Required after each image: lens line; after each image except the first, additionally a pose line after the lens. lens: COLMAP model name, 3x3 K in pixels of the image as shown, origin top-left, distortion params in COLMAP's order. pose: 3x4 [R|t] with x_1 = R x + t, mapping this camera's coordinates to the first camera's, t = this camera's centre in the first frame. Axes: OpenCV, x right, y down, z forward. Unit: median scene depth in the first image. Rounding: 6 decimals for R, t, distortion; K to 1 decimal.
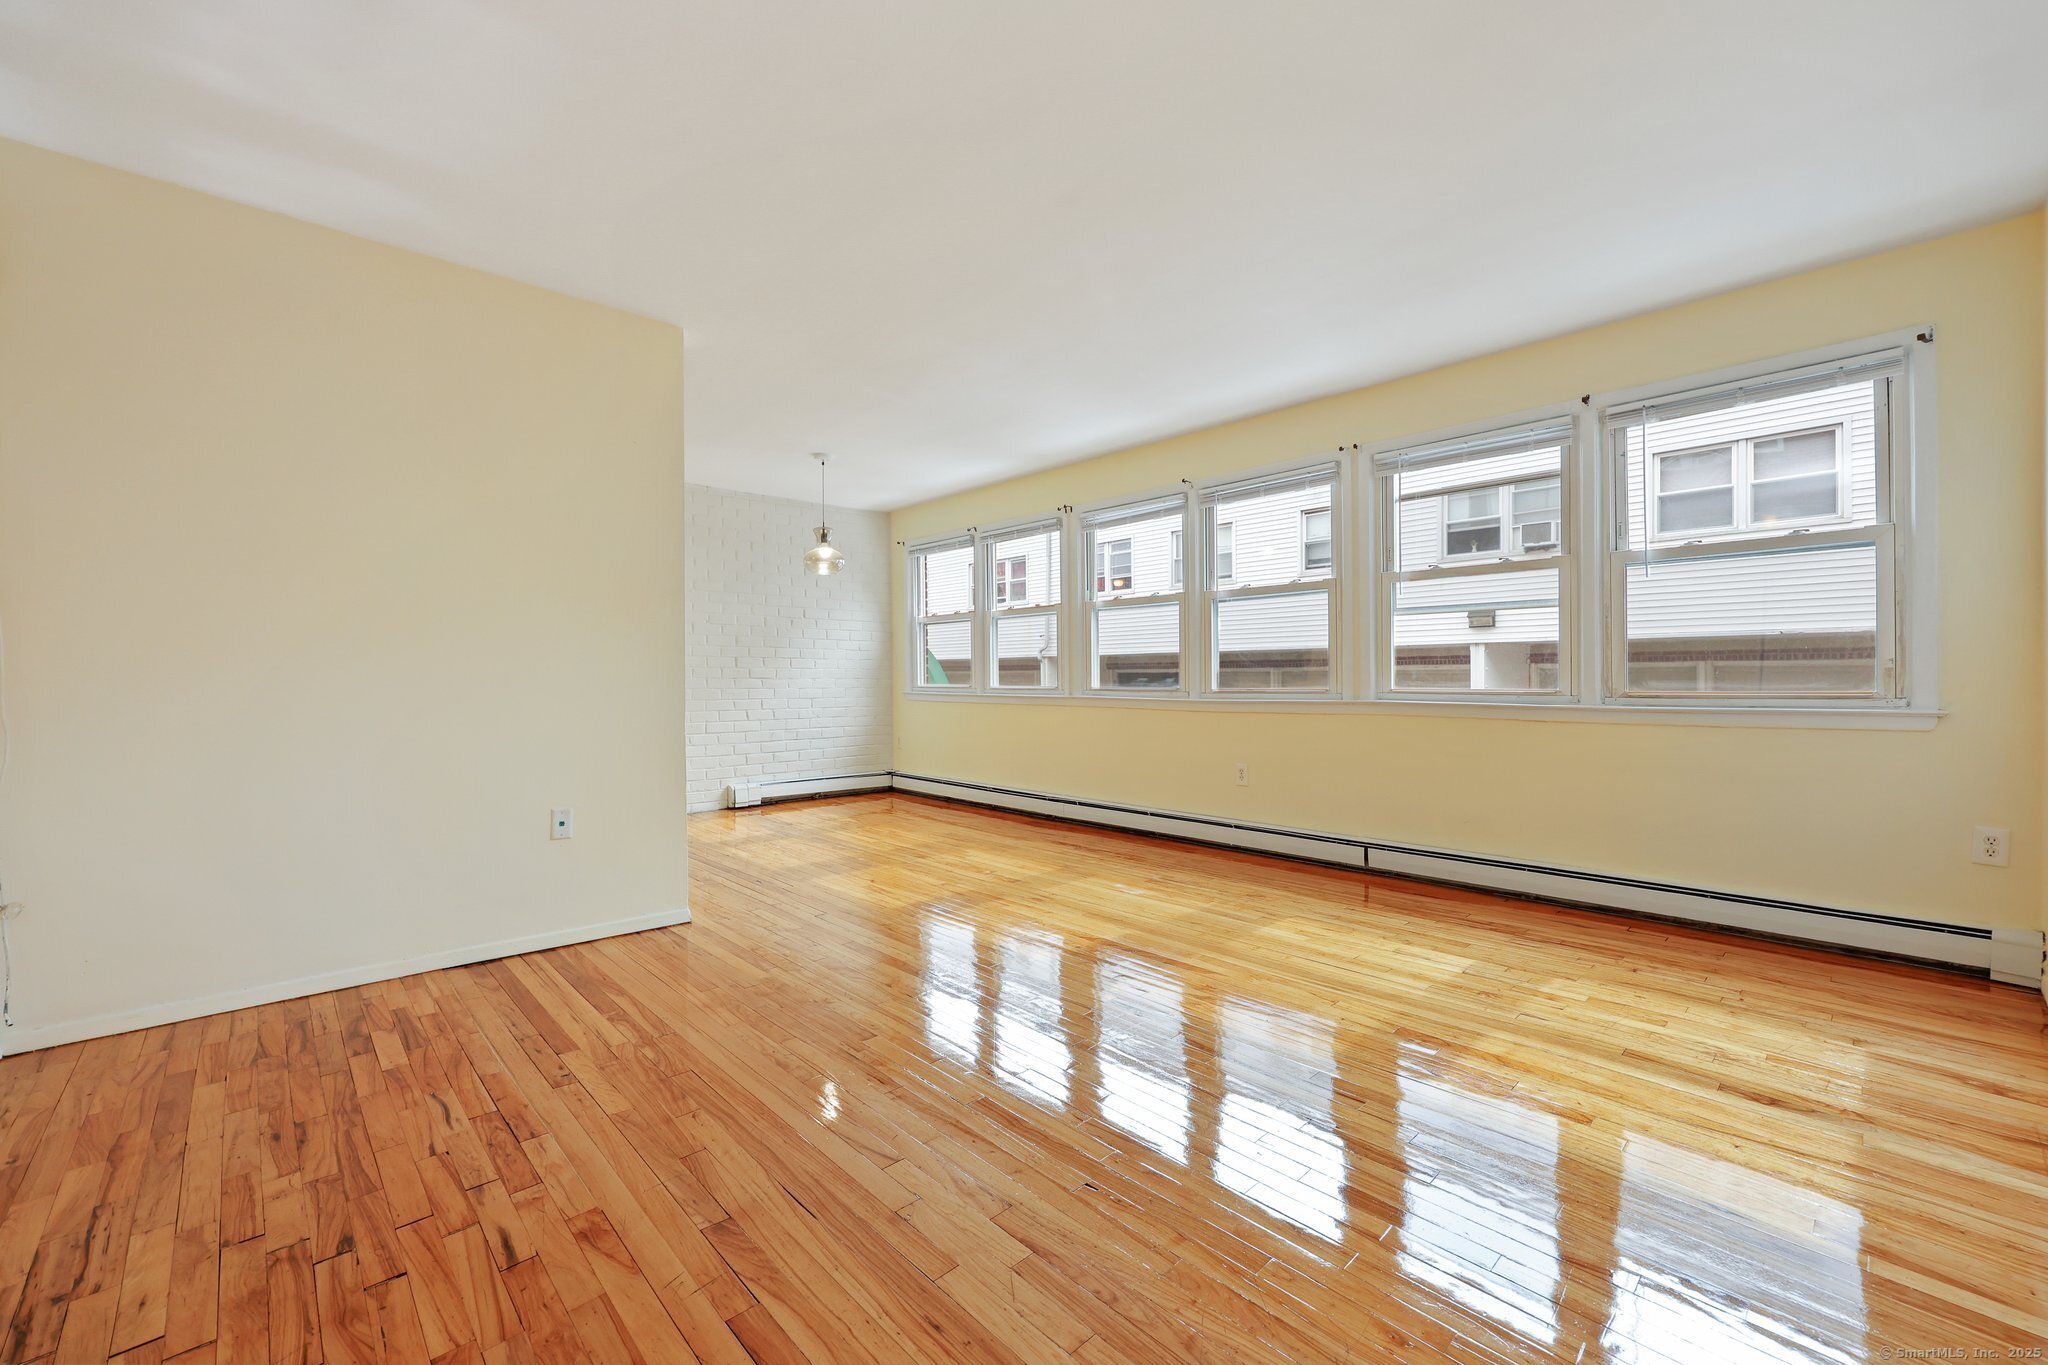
lens RADIAL K [[818.7, 0, 1029.6], [0, 818.7, 685.5], [0, 0, 1]] dist [0.000592, -0.000176]
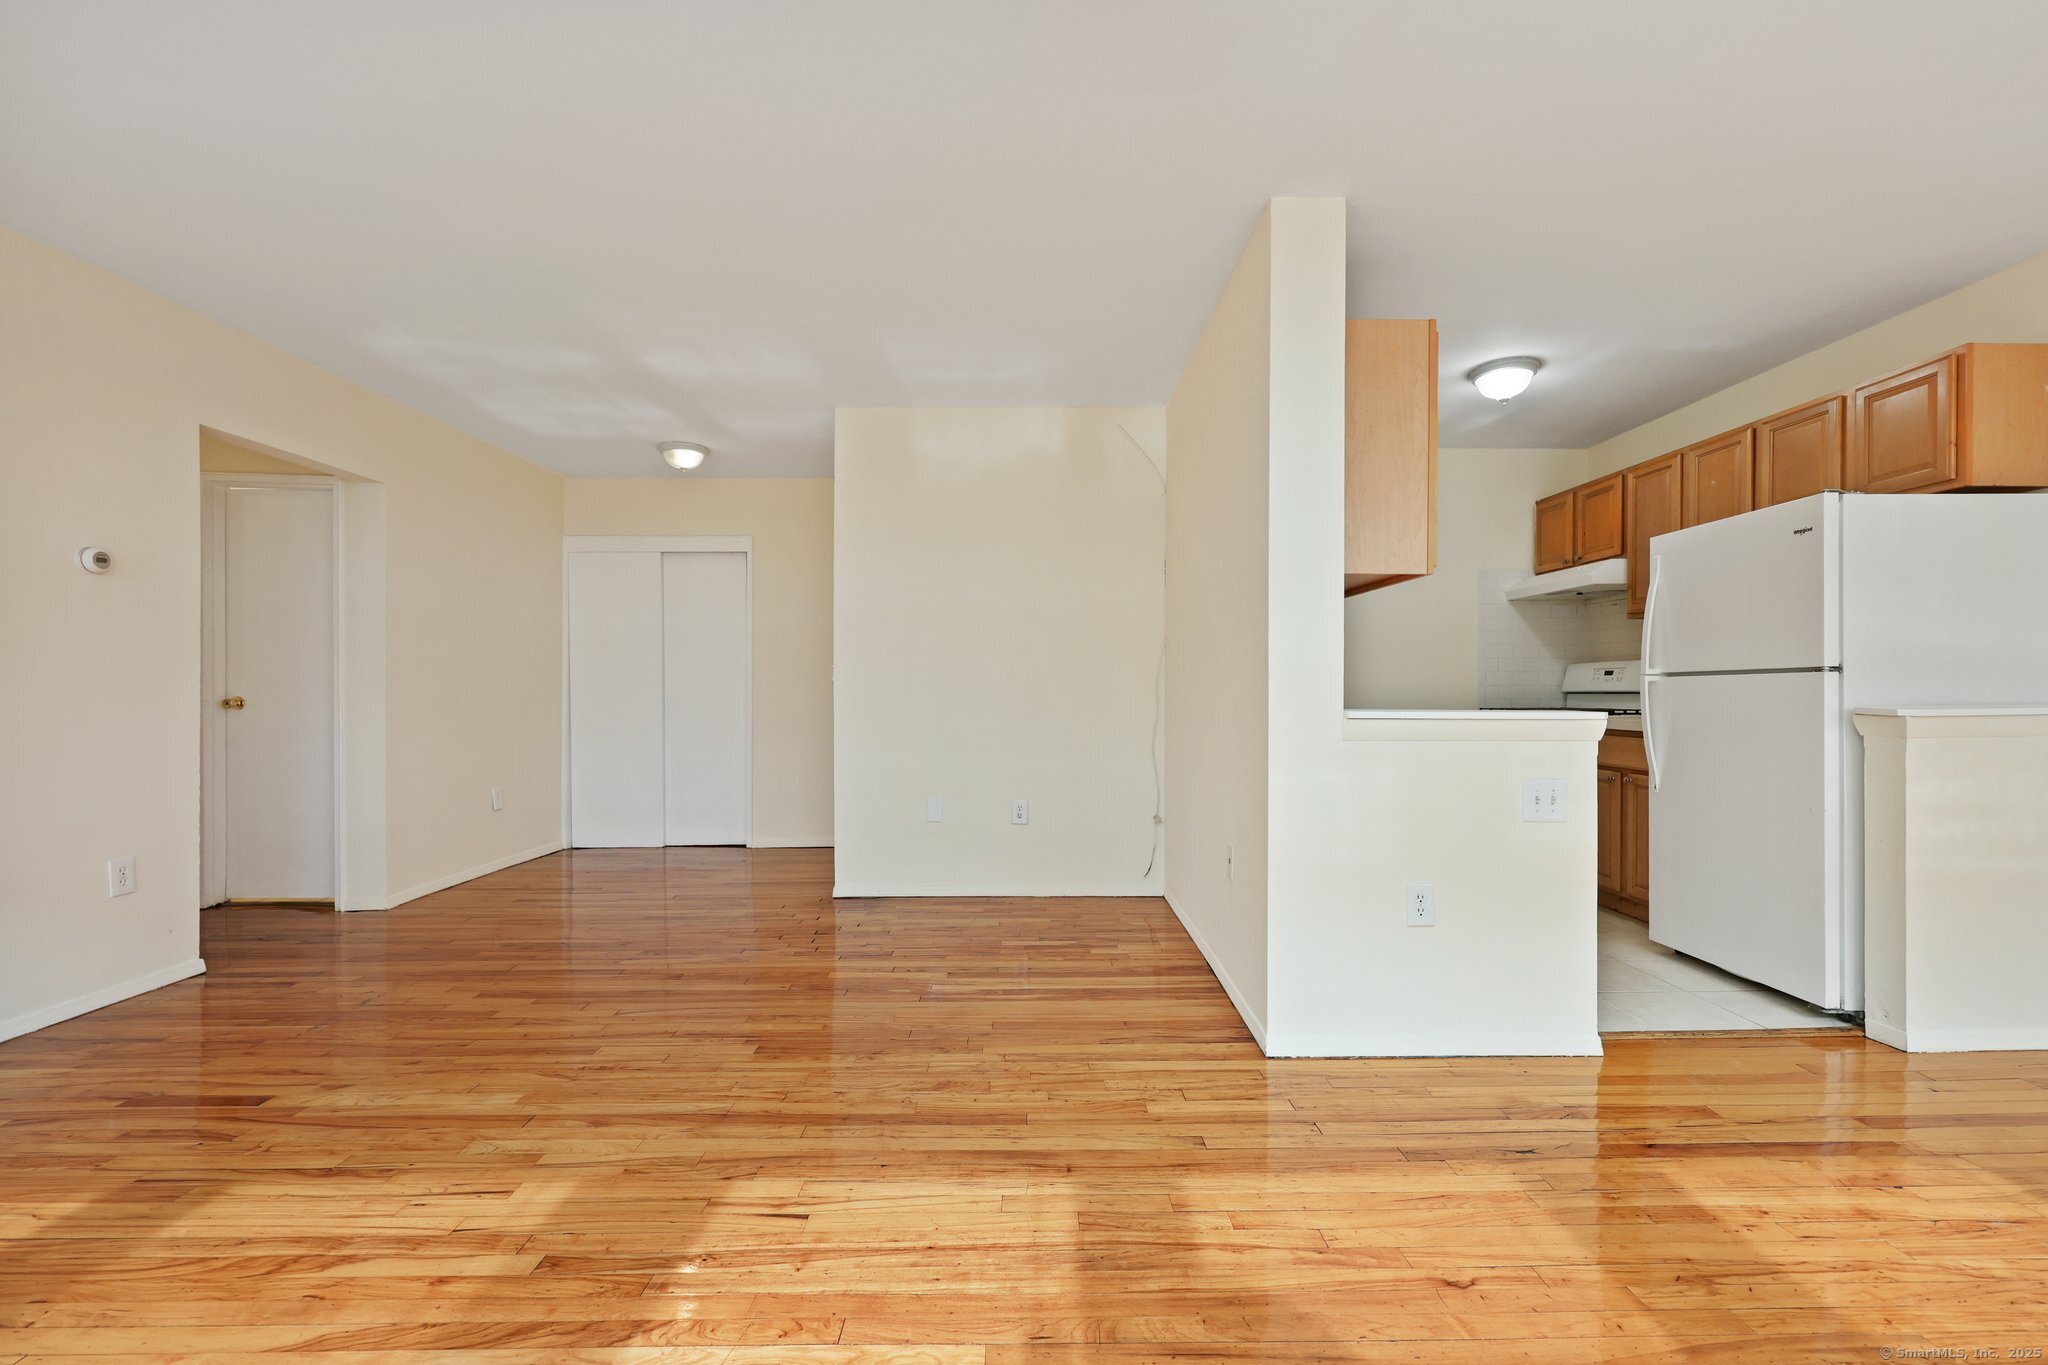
lens RADIAL K [[851.7, 0, 1041.3], [0, 851.7, 694.8], [0, 0, 1]] dist [0.000512, -0.000269]
pose [[-0.670428, 0.011942, -0.741878, 0.144492], [-0.004209, 0.999793, 0.019898, -0.017243], [0.741962, 0.016463, -0.670240, 0.796862]]
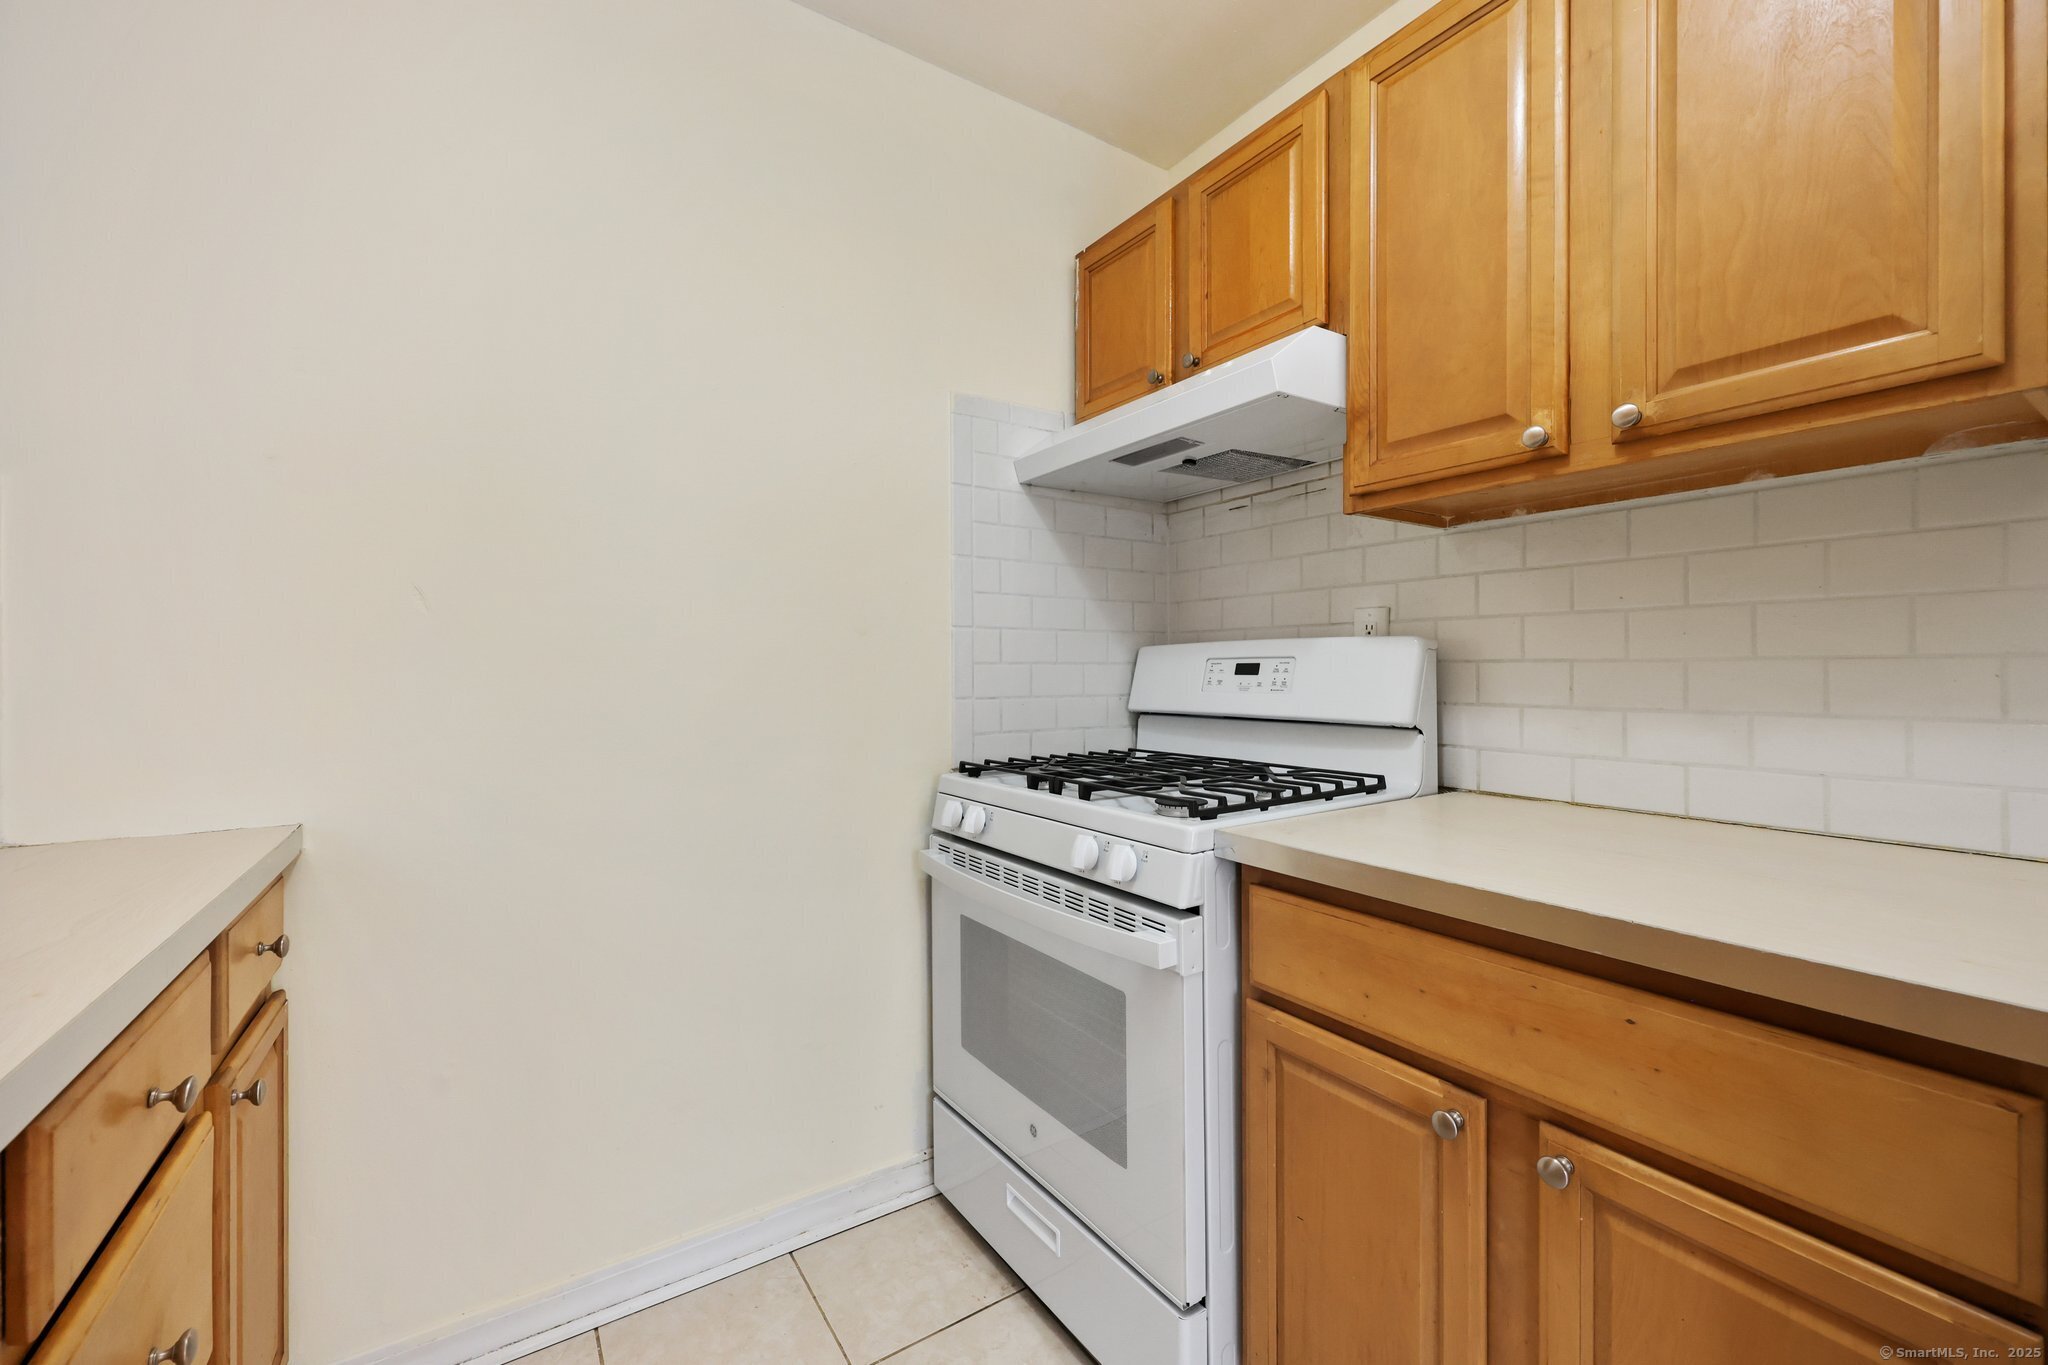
lens RADIAL K [[813.1, 0, 1027.8], [0, 813.1, 671.4], [0, 0, 1]] dist [-0.002329, -0.000222]
pose [[-0.167870, 0.006866, -0.985785, -0.487076], [-0.009181, 0.999921, 0.008527, -0.024912], [0.985766, 0.010482, -0.167794, 0.627396]]
